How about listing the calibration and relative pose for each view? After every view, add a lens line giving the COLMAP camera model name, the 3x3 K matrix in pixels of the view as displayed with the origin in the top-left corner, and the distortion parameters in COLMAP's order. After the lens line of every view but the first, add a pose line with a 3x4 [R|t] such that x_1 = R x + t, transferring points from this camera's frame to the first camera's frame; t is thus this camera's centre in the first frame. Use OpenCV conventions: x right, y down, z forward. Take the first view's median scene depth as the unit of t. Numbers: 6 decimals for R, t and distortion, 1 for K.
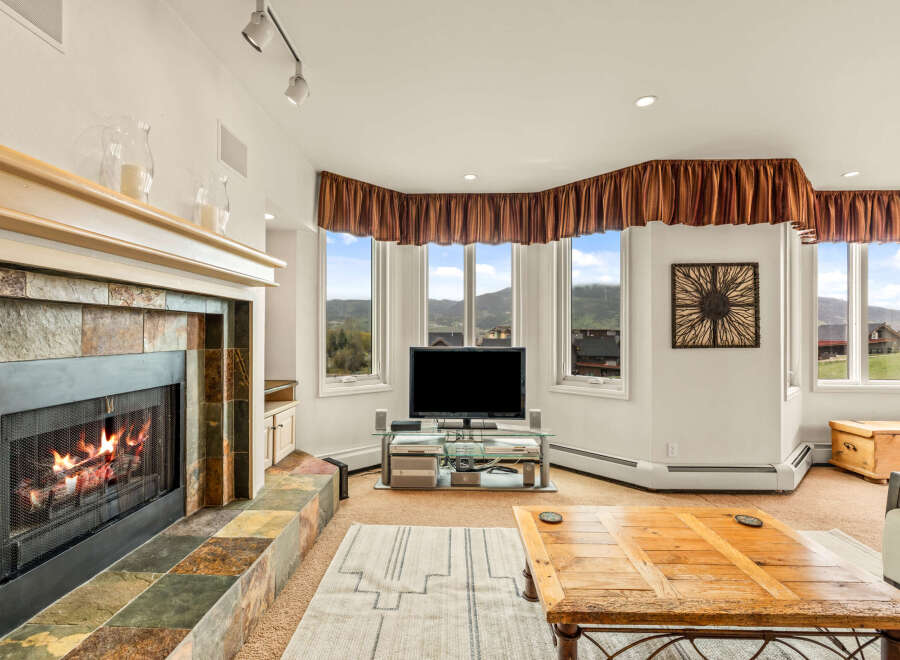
lens RADIAL K [[425.7, 0, 449.0], [0, 425.7, 331.6], [0, 0, 1]] dist [-0.003001, 0.002333]
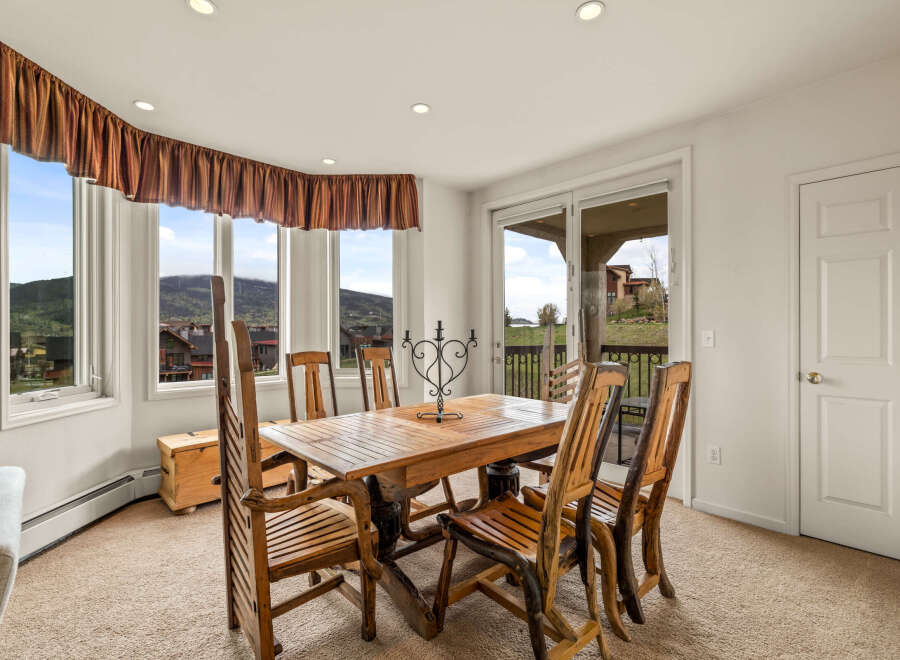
lens RADIAL K [[427.4, 0, 446.0], [0, 427.4, 331.5], [0, 0, 1]] dist [-0.002675, 0.000426]
pose [[0.708186, -0.005309, 0.706006, 0.786498], [-0.000652, 0.999966, 0.008175, 0.014287], [-0.706026, -0.006250, 0.708158, 0.105578]]
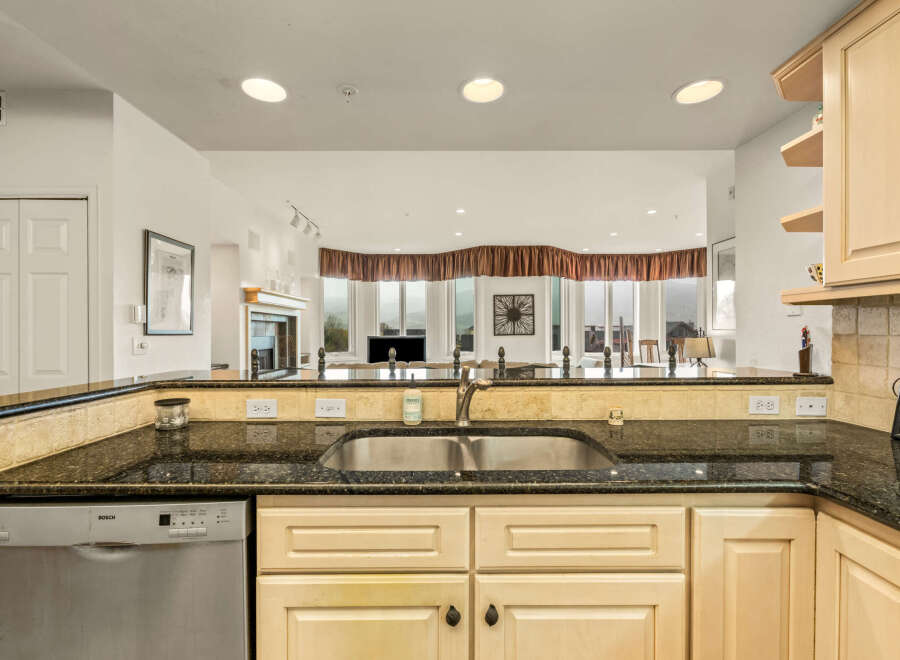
lens RADIAL K [[427.4, 0, 446.0], [0, 427.4, 333.4], [0, 0, 1]] dist [-0.002675, 0.000426]
pose [[0.999529, -0.005599, 0.030162, 0.216995], [0.005253, 0.999920, 0.011527, 0.002297], [-0.030224, -0.011363, 0.999479, -1.008899]]
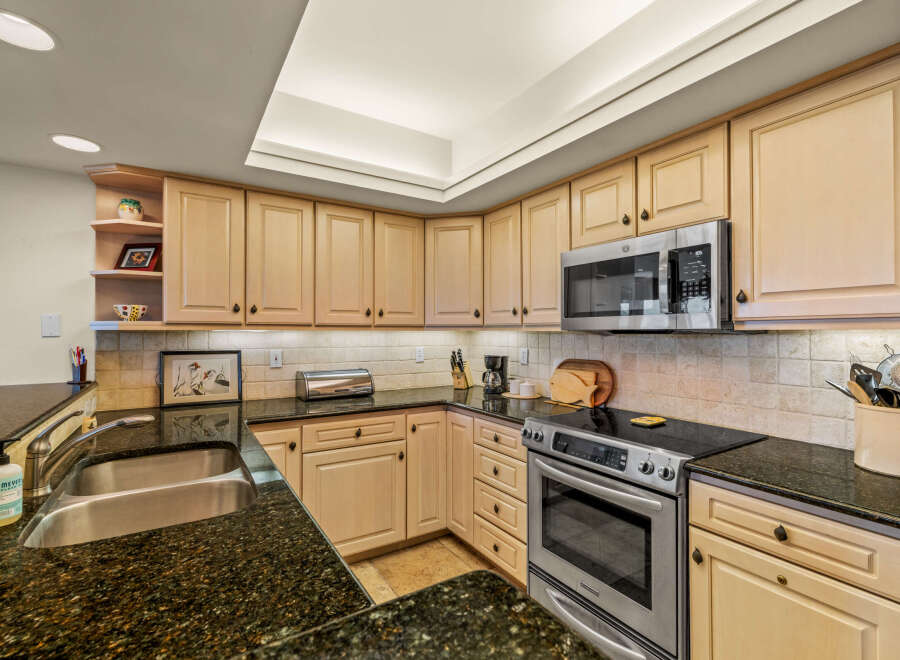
lens RADIAL K [[427.4, 0, 451.5], [0, 427.4, 328.9], [0, 0, 1]] dist [-0.002675, 0.000426]
pose [[-0.551686, 0.001818, 0.834050, -0.182933], [-0.006840, 0.999954, -0.006704, -0.021826], [-0.834024, -0.009403, -0.551648, -0.659995]]
